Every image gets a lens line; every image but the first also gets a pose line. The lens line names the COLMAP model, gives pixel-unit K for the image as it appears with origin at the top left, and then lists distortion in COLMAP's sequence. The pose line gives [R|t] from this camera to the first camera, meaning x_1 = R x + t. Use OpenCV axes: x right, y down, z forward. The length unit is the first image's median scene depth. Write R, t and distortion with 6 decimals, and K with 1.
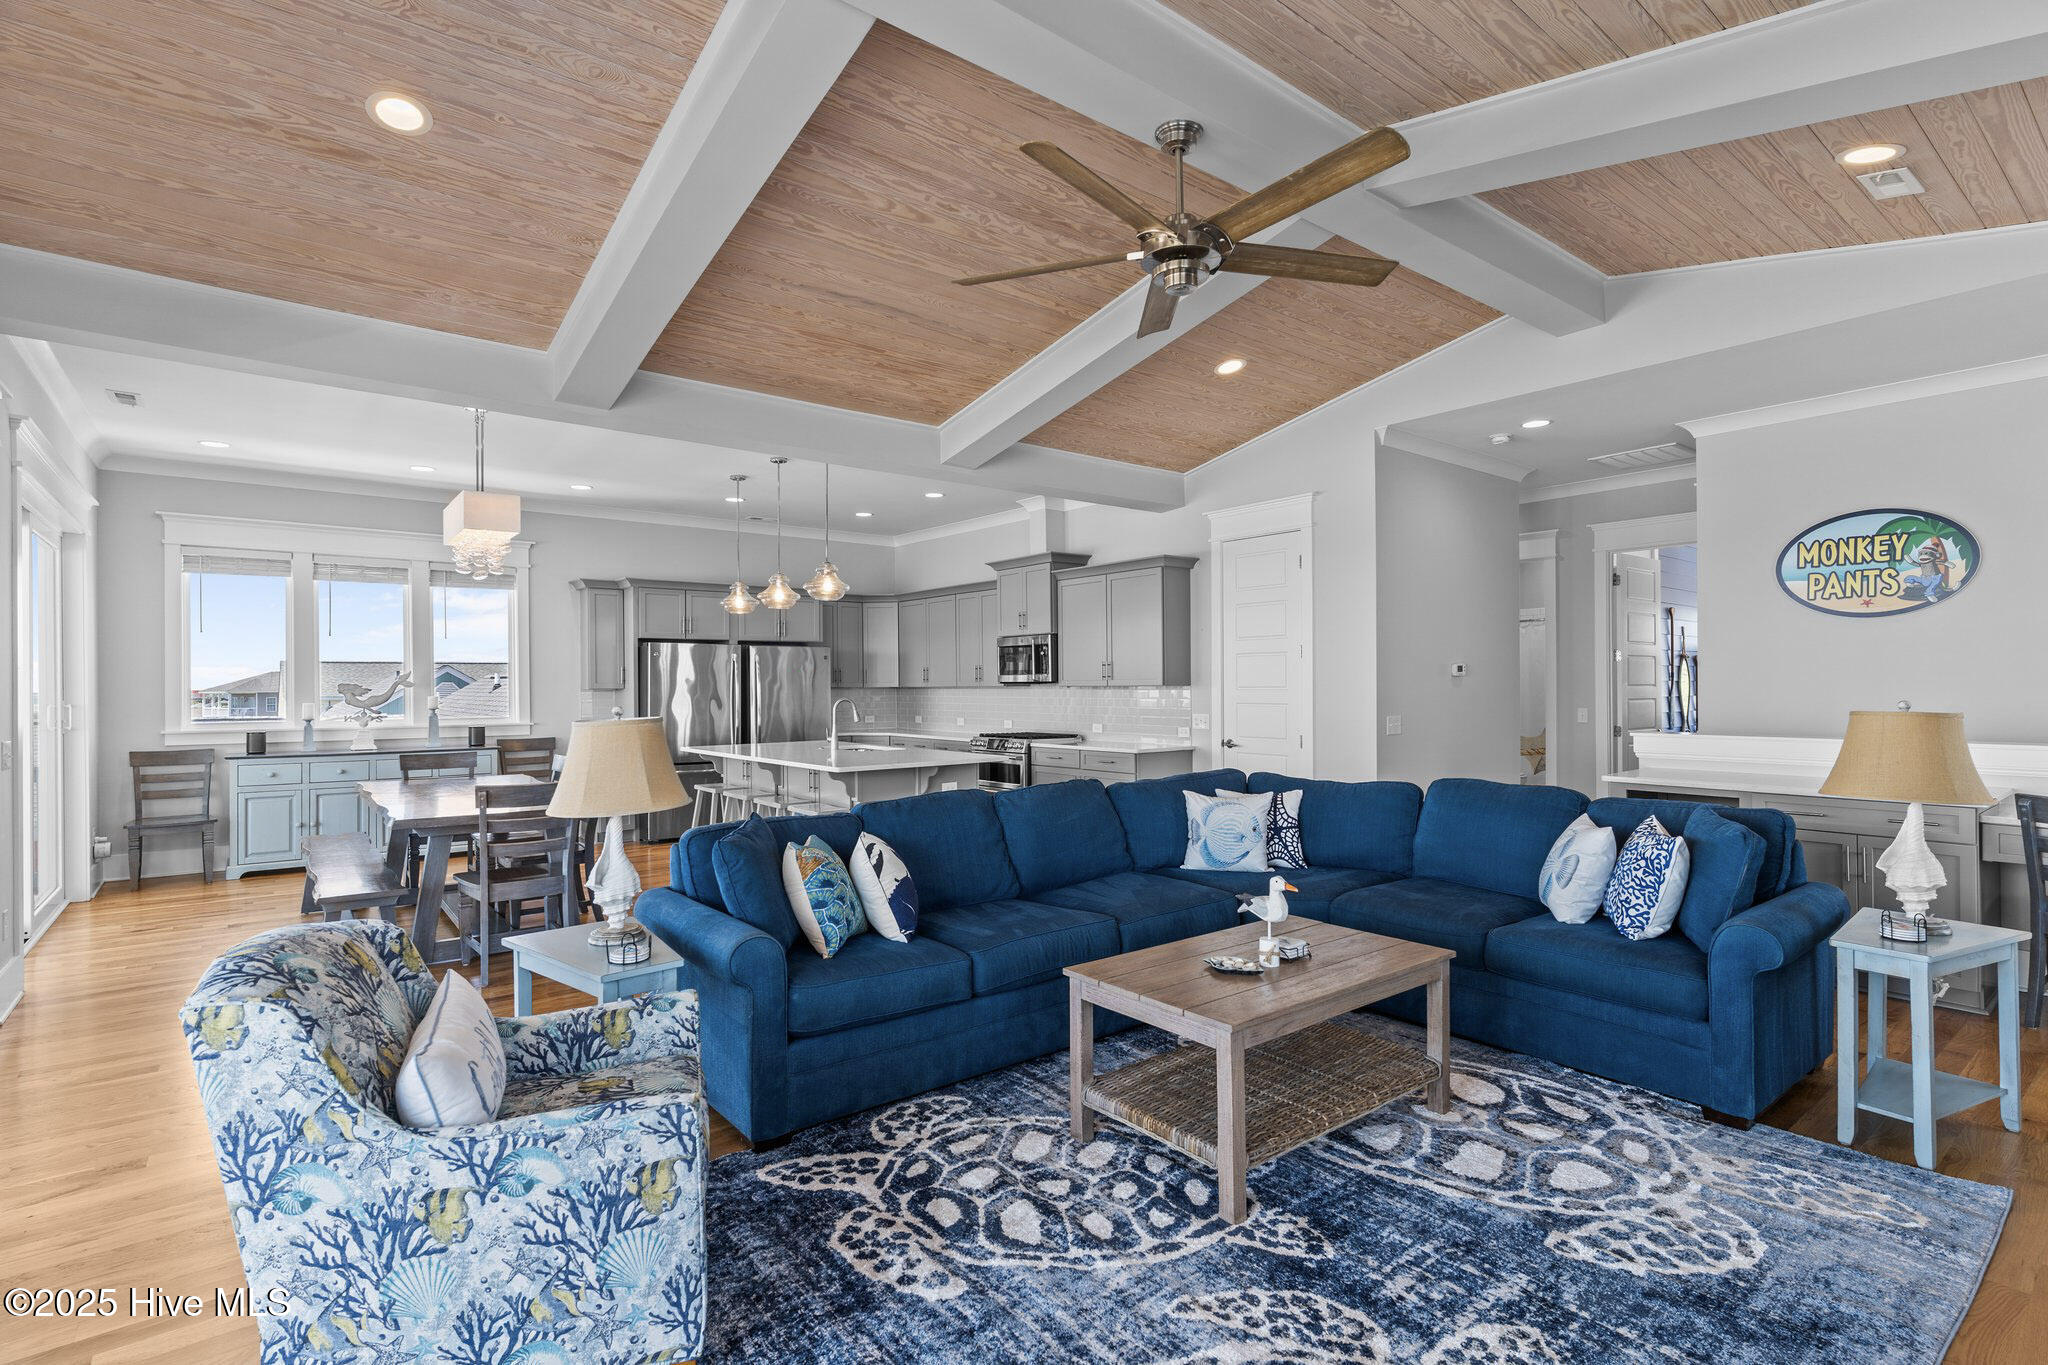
lens RADIAL K [[981.1, 0, 1028.0], [0, 981.1, 682.1], [0, 0, 1]] dist [0.002236, -0.000886]
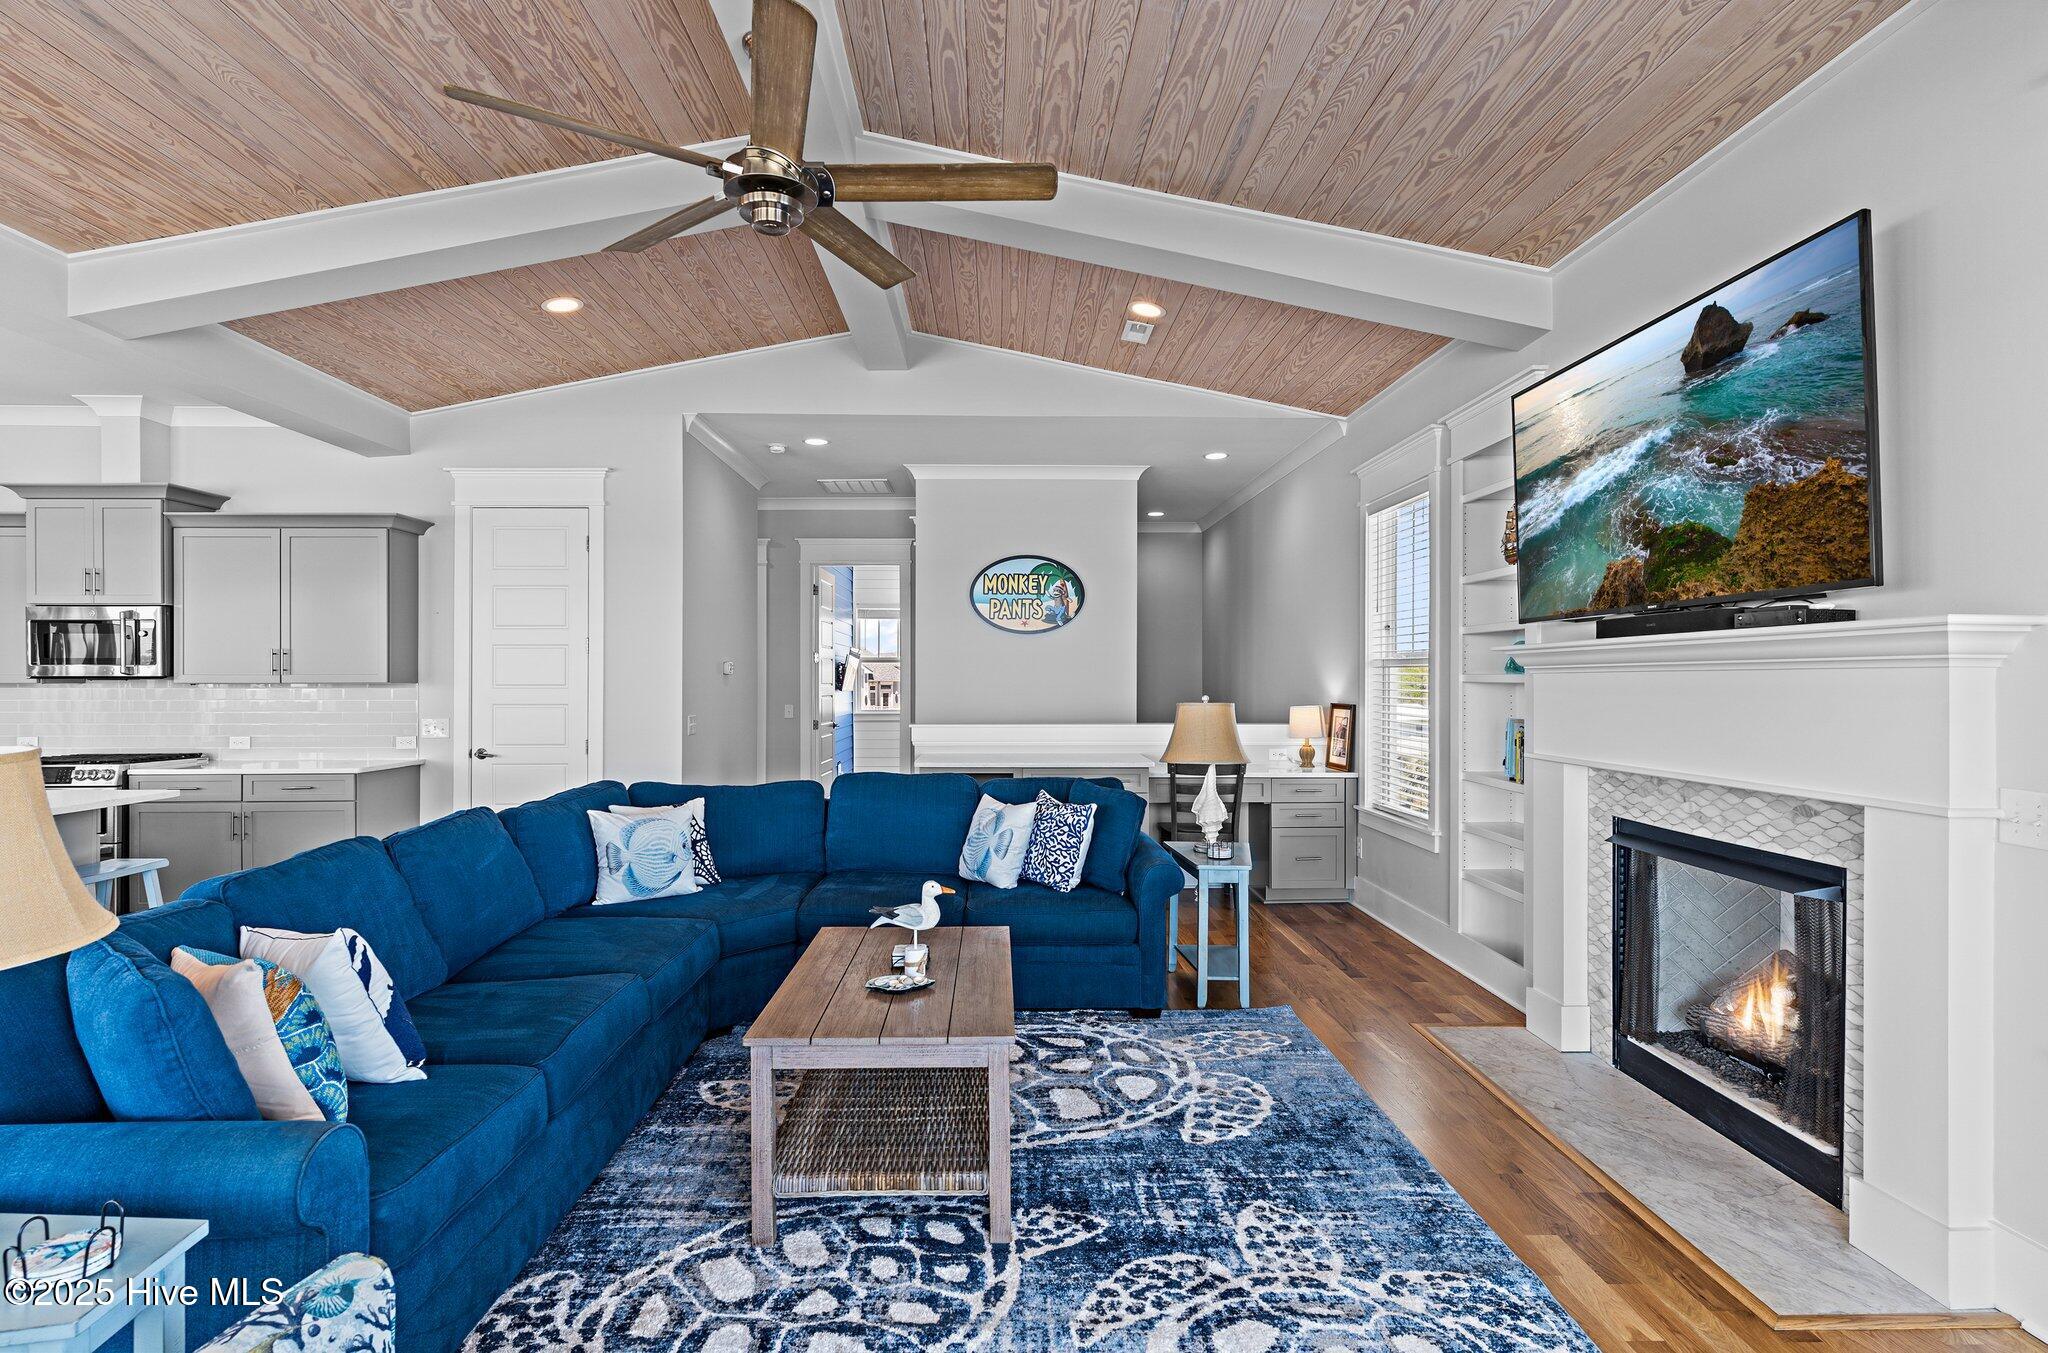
lens RADIAL K [[1002.7, 0, 1018.9], [0, 1002.7, 675.7], [0, 0, 1]] dist [-0.001629, 0.000373]
pose [[0.602758, 0.009192, 0.797871, -0.305378], [-0.005556, 0.999958, -0.007323, 0.001539], [-0.797905, -0.000019, 0.602784, 0.211771]]
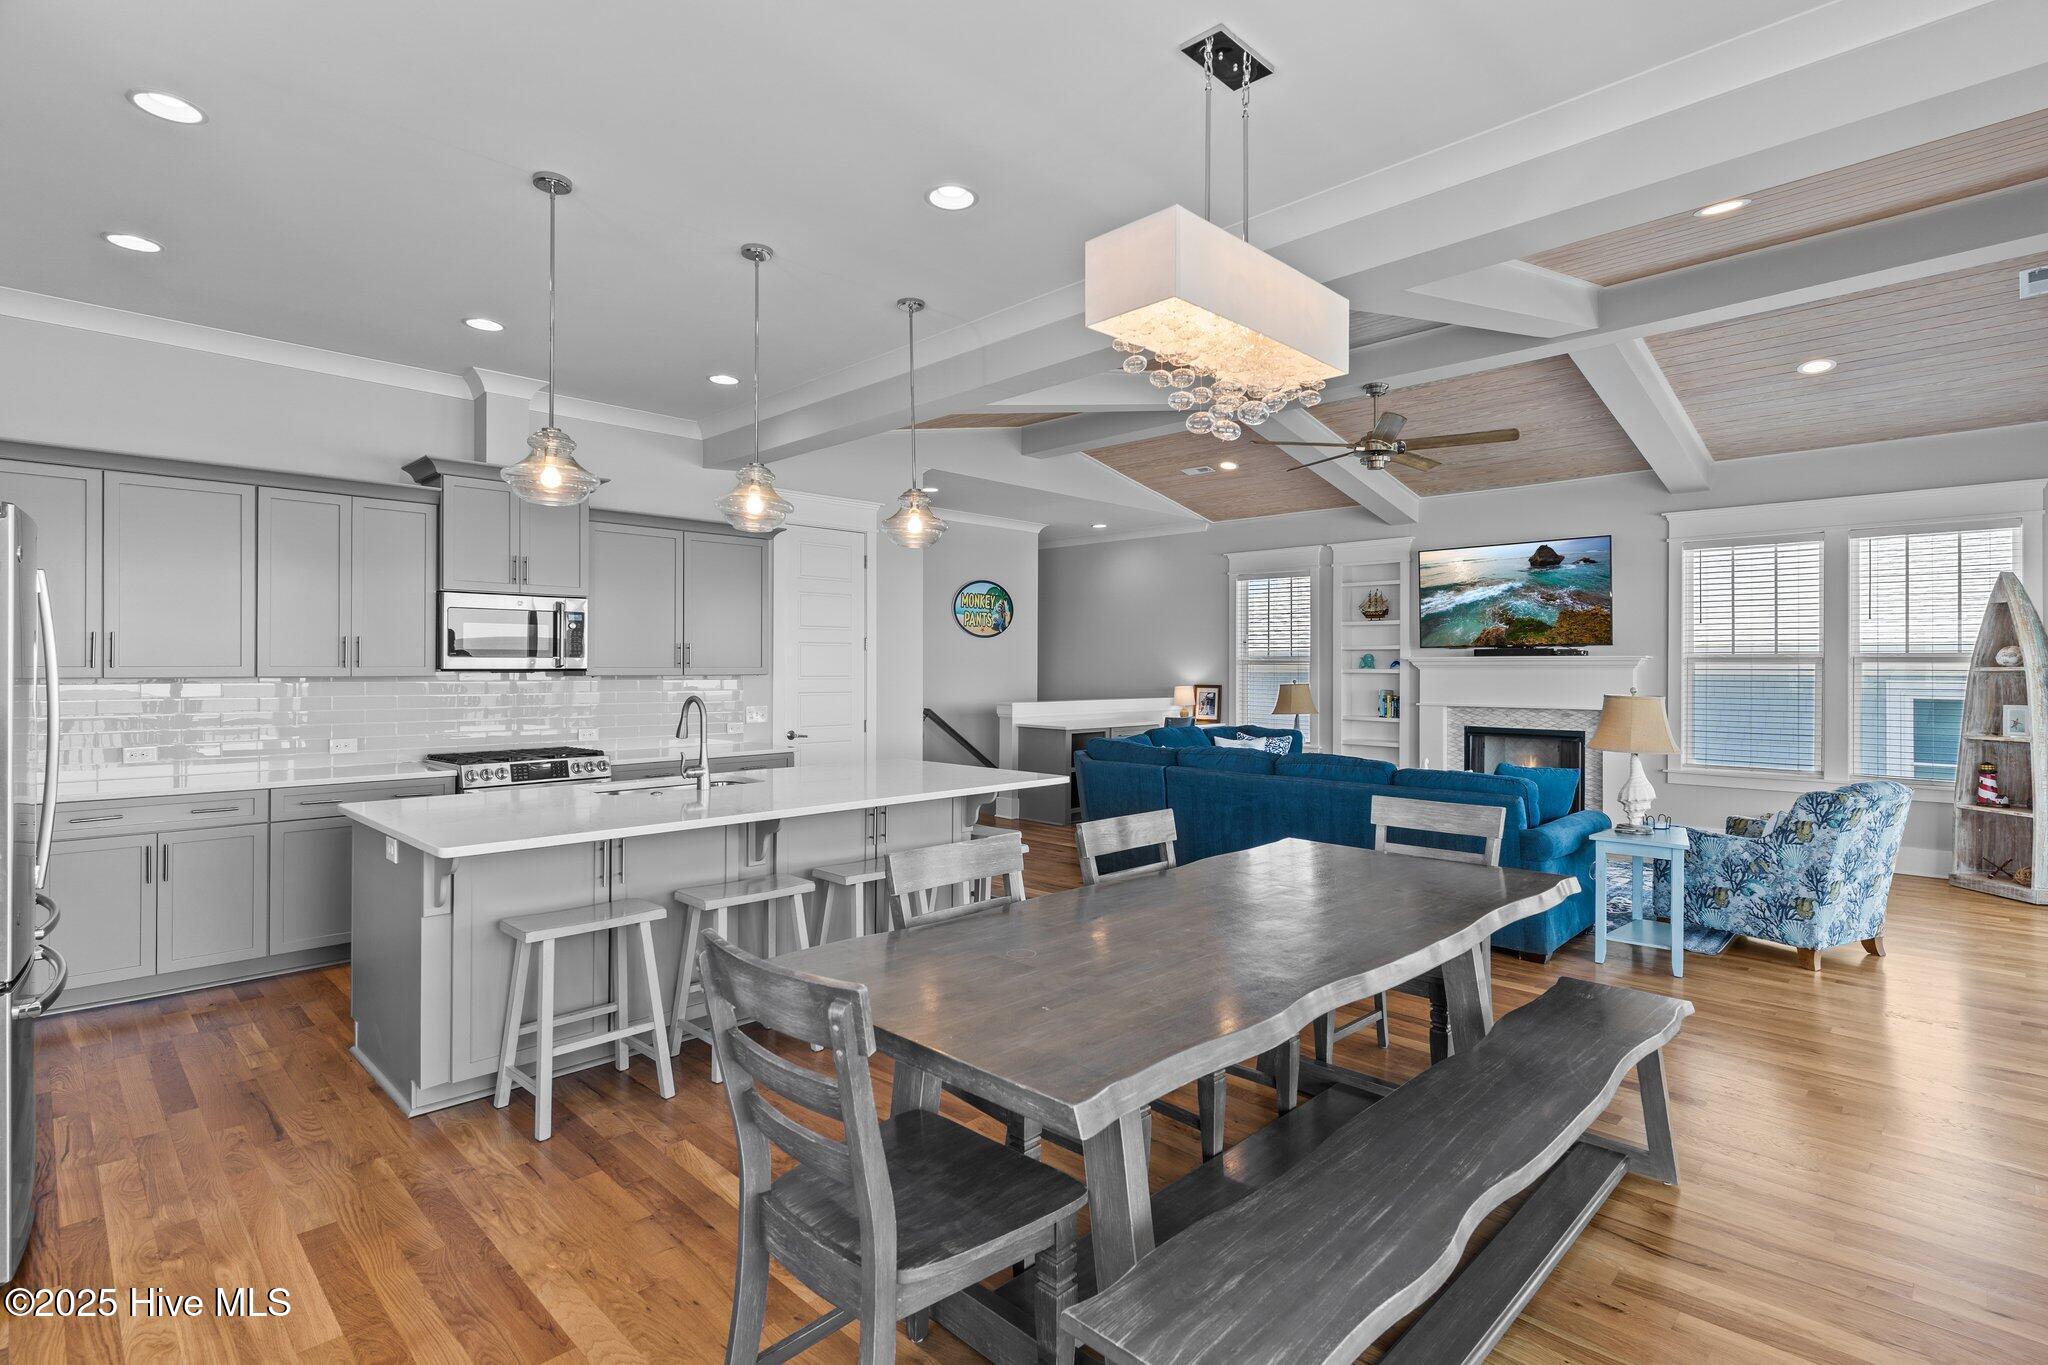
lens RADIAL K [[981.1, 0, 1028.9], [0, 981.1, 669.6], [0, 0, 1]] dist [0.002236, -0.000886]
pose [[-0.111908, 0.004928, 0.993706, -1.210858], [-0.004119, 0.999977, -0.005423, 0.004042], [-0.993710, -0.004700, -0.111885, 1.361869]]
